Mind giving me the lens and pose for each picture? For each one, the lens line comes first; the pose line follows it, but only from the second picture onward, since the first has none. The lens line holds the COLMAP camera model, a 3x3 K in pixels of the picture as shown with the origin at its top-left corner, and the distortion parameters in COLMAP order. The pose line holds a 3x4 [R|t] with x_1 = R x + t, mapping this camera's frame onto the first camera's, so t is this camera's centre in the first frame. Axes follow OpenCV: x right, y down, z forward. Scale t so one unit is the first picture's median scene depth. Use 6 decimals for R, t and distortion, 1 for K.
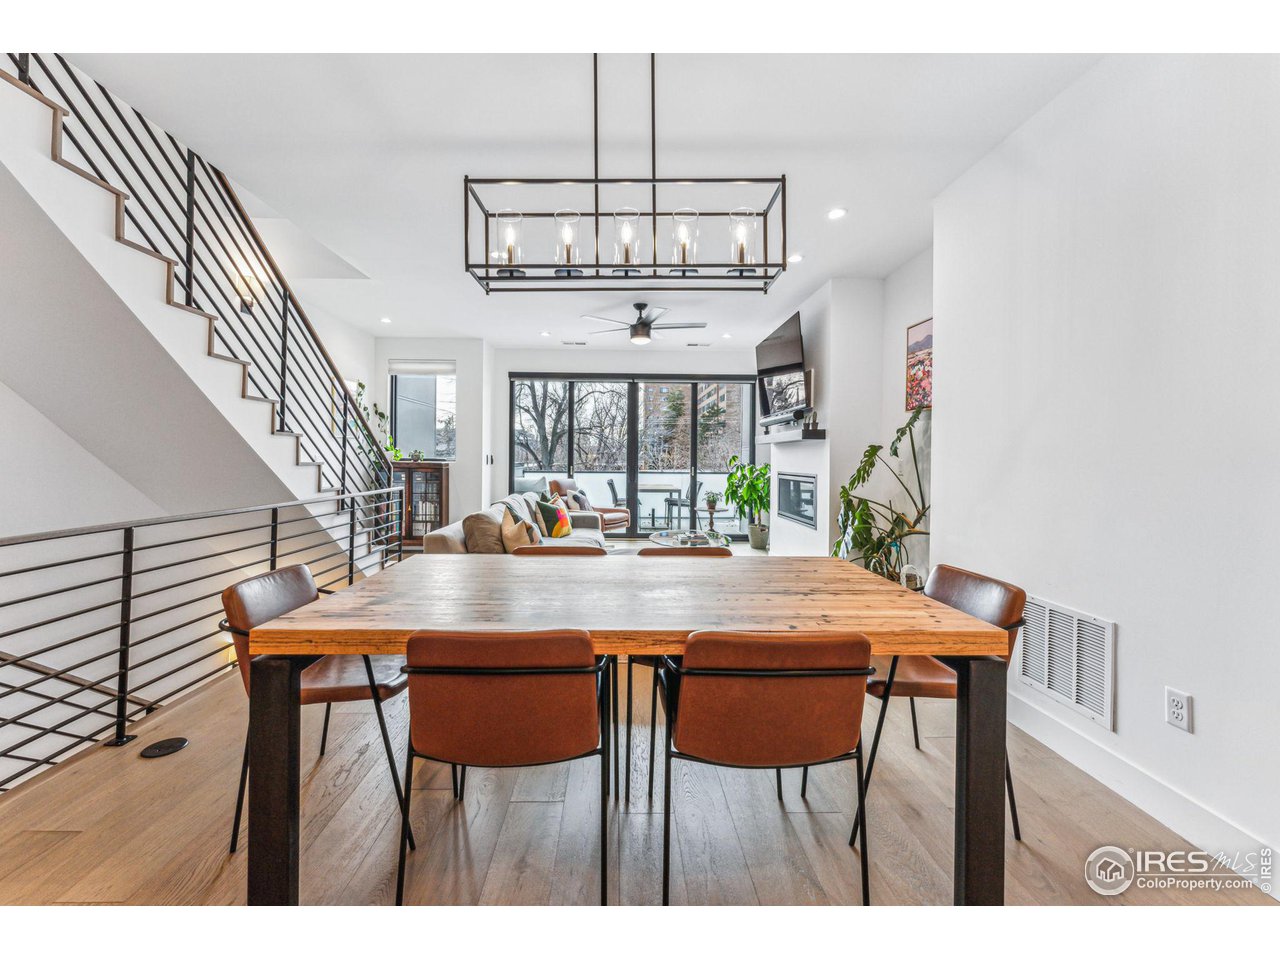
lens RADIAL K [[522.7, 0, 619.6], [0, 522.7, 461.5], [0, 0, 1]] dist [0.000428, 0.000062]
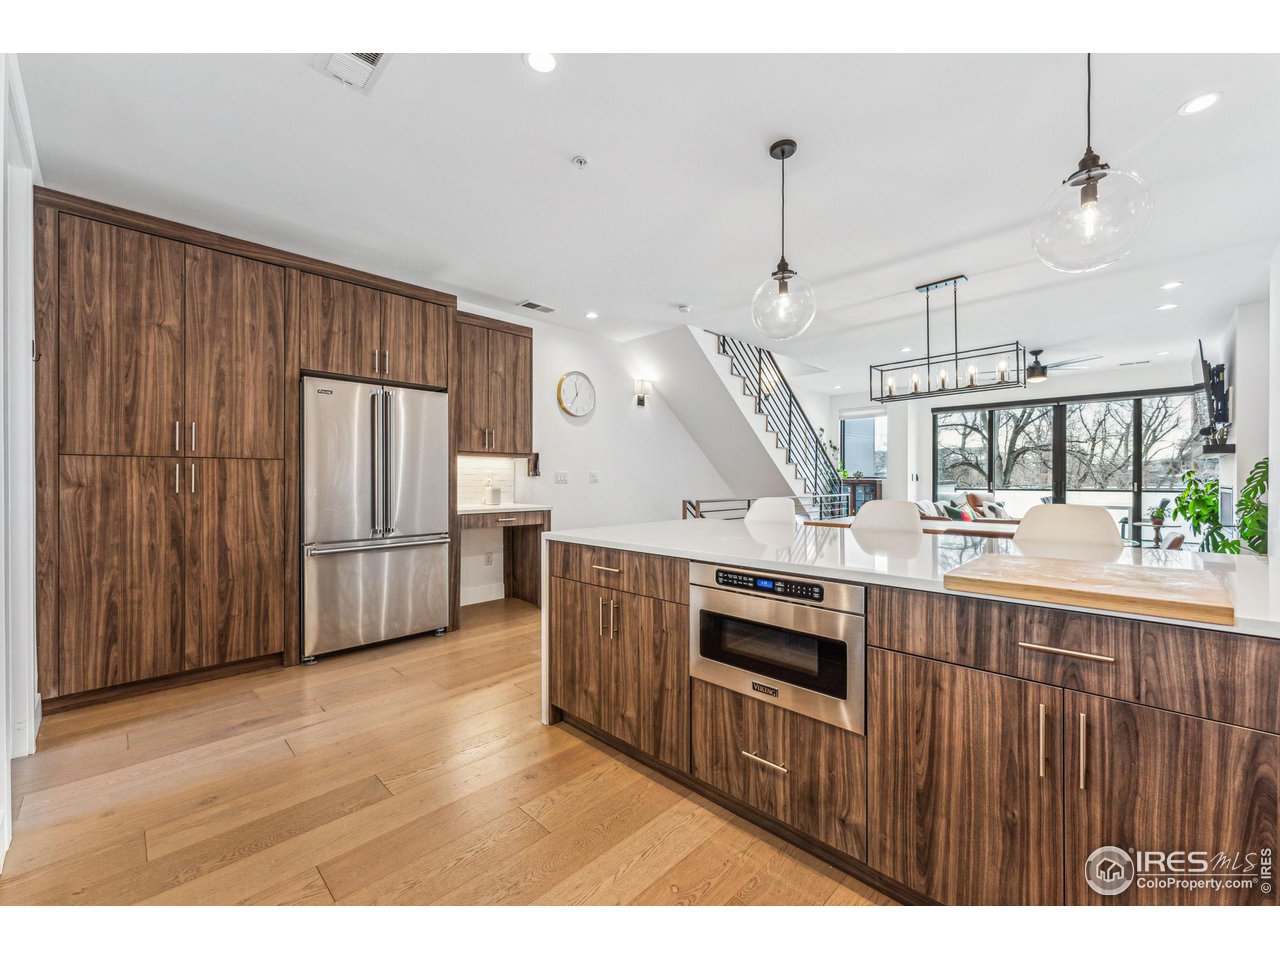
lens RADIAL K [[522.7, 0, 642.3], [0, 522.7, 482.7], [0, 0, 1]] dist [0.000428, 0.000062]
pose [[0.715869, -0.002215, -0.698231, 0.201411], [0.000498, 0.999996, -0.002662, 0.015078], [0.698235, 0.001558, 0.715867, -0.472059]]
